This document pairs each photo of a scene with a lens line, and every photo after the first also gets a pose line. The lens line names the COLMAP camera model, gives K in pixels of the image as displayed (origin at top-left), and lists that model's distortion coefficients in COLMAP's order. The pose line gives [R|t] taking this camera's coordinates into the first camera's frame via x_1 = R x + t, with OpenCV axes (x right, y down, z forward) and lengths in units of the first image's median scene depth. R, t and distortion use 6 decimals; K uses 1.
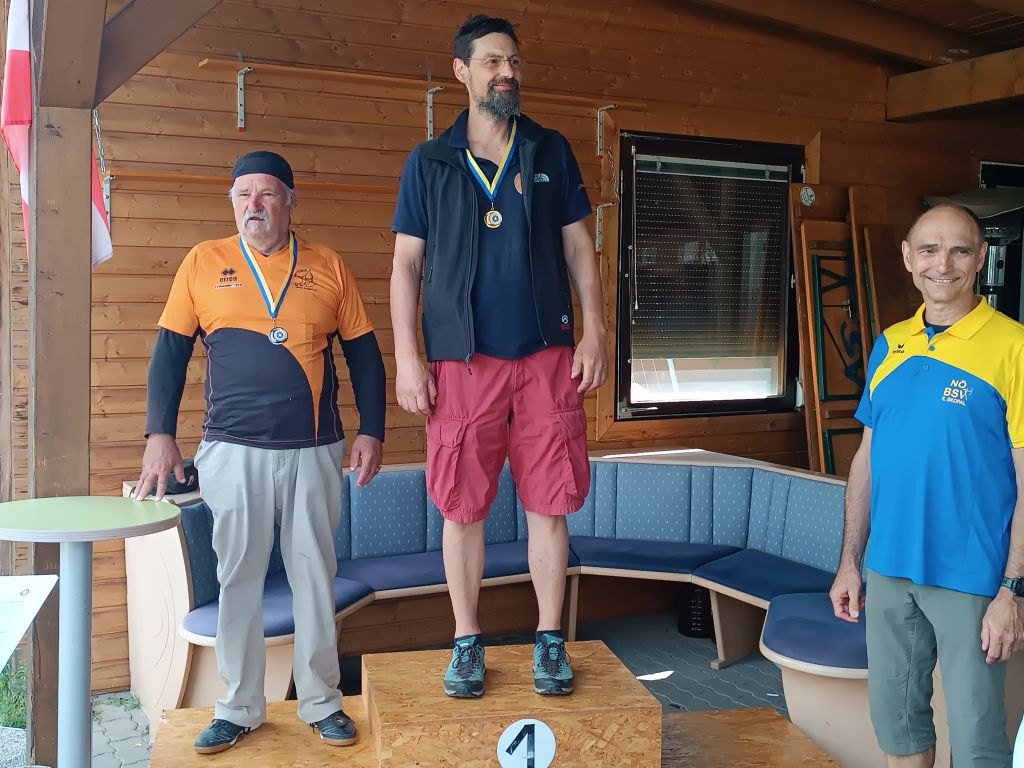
lens RADIAL K [[1151.7, 0, 512.0], [0, 1151.7, 384.0], [0, 0, 1]] dist [0.030029, -0.037318]
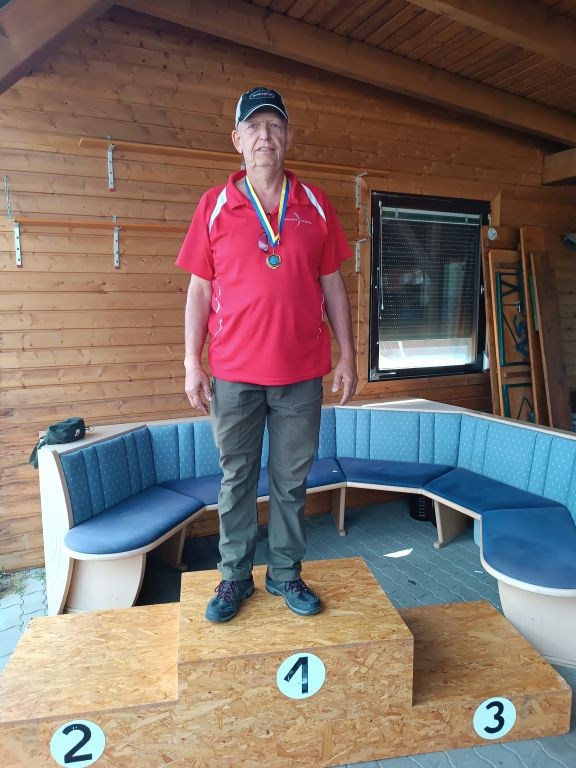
lens RADIAL K [[552.7, 0, 288.0], [0, 552.7, 384.0], [0, 0, 1]] dist [0.008560, -0.004769]
pose [[0.998706, -0.010974, -0.049655, 0.018548], [0.014205, 0.997772, 0.065183, -0.016151], [0.048829, -0.065804, 0.996637, 0.265879]]
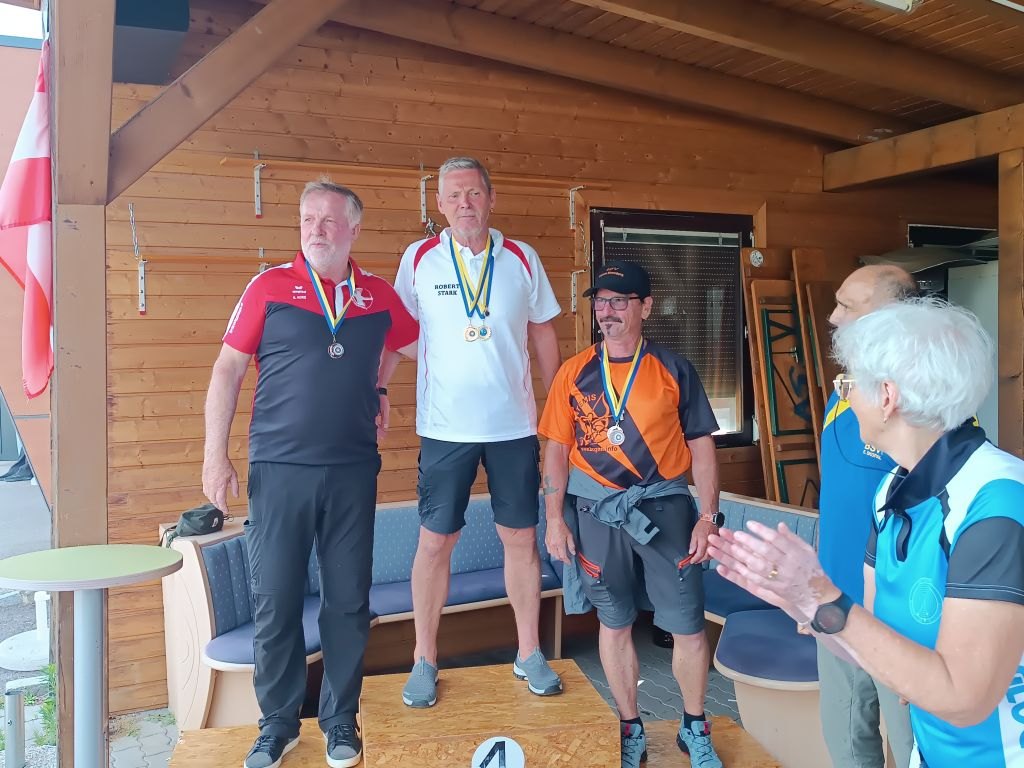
lens RADIAL K [[972.3, 0, 512.0], [0, 972.3, 384.0], [0, 0, 1]] dist [0.024657, -0.019251]
pose [[0.999444, -0.025908, -0.020968, 0.033094], [0.025128, 0.999013, -0.036626, -0.008938], [0.021896, 0.036079, 0.999109, 0.028892]]
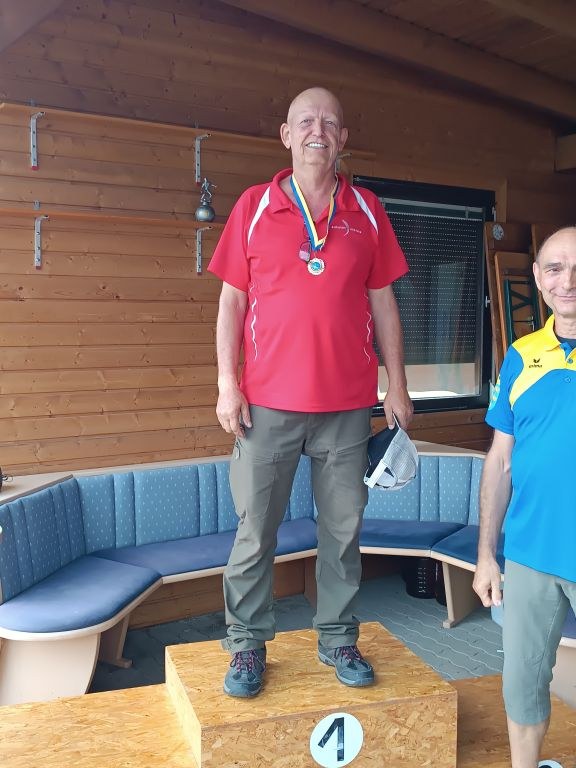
lens RADIAL K [[845.1, 0, 288.0], [0, 845.1, 384.0], [0, 0, 1]] dist [0.032635, -0.069254]
pose [[0.995819, -0.013797, 0.090304, -0.058706], [0.013454, 0.999900, 0.004408, -0.009306], [-0.090356, -0.003175, 0.995904, 0.138366]]
